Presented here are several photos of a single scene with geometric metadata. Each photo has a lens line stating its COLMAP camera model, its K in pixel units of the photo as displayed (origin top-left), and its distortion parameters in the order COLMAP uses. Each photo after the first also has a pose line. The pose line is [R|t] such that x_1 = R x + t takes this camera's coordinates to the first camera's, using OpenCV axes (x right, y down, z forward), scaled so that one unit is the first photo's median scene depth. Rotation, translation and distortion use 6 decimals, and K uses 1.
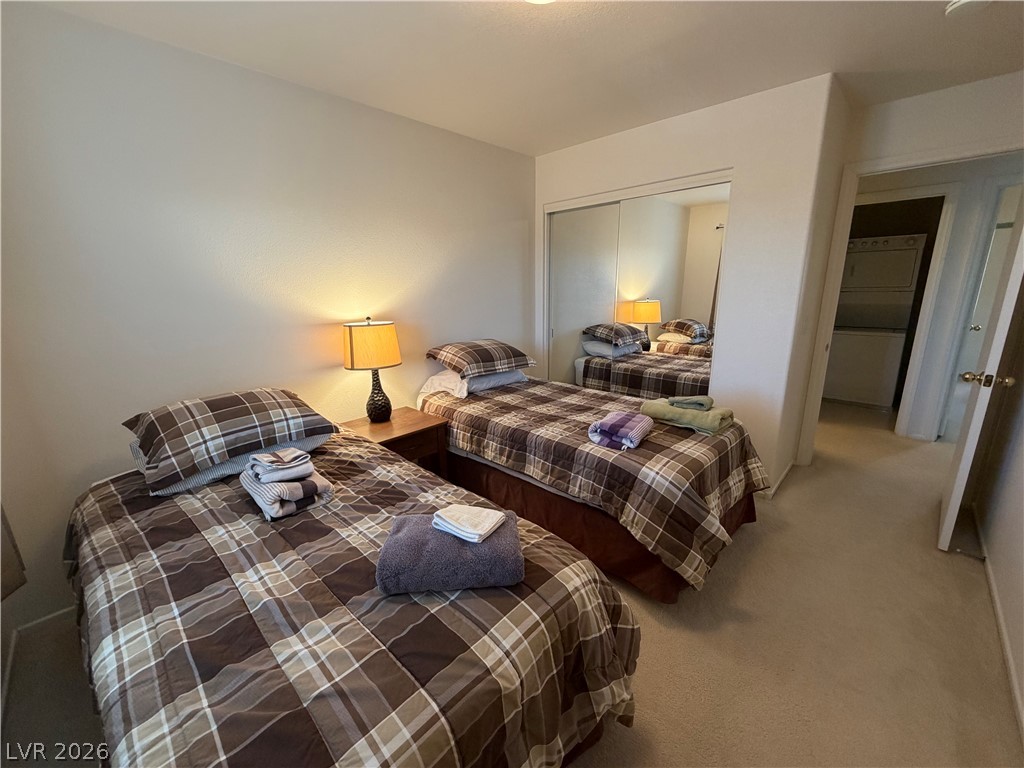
lens RADIAL K [[407.5, 0, 501.3], [0, 407.5, 381.7], [0, 0, 1]] dist [-0.002311, 0.001074]
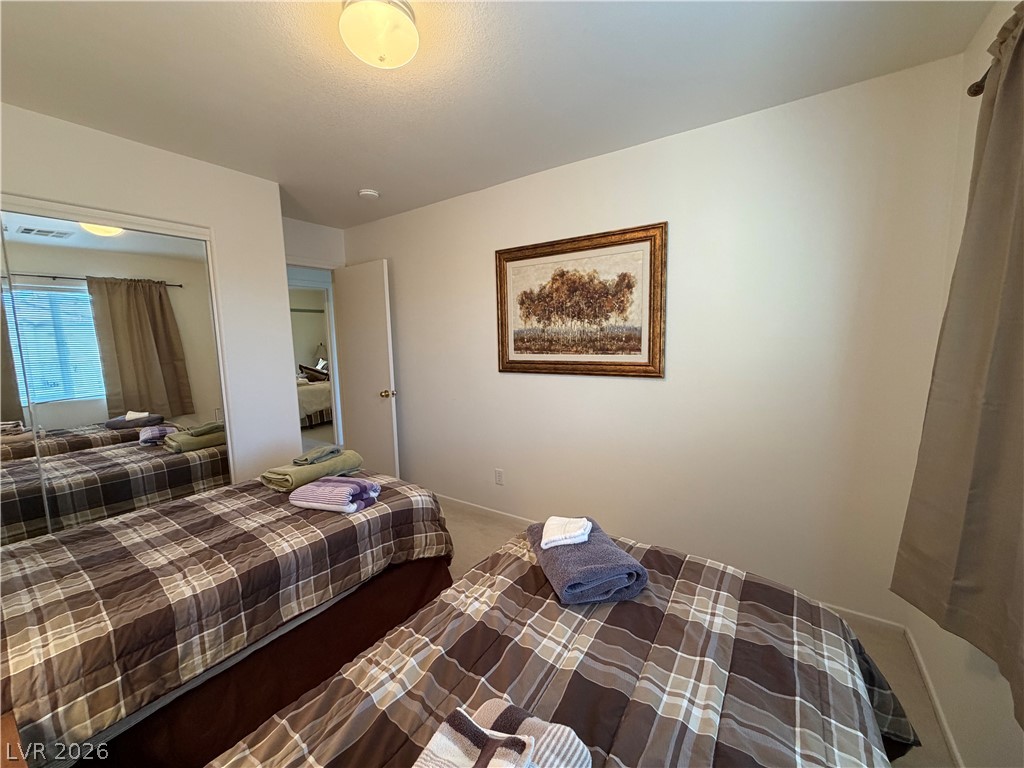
lens RADIAL K [[407.5, 0, 503.8], [0, 407.5, 388.6], [0, 0, 1]] dist [-0.002311, 0.001074]
pose [[-0.156604, -0.104294, 0.982139, -0.585395], [0.260708, 0.954775, 0.142958, -0.132421], [-0.952631, 0.278439, -0.122331, 0.618741]]
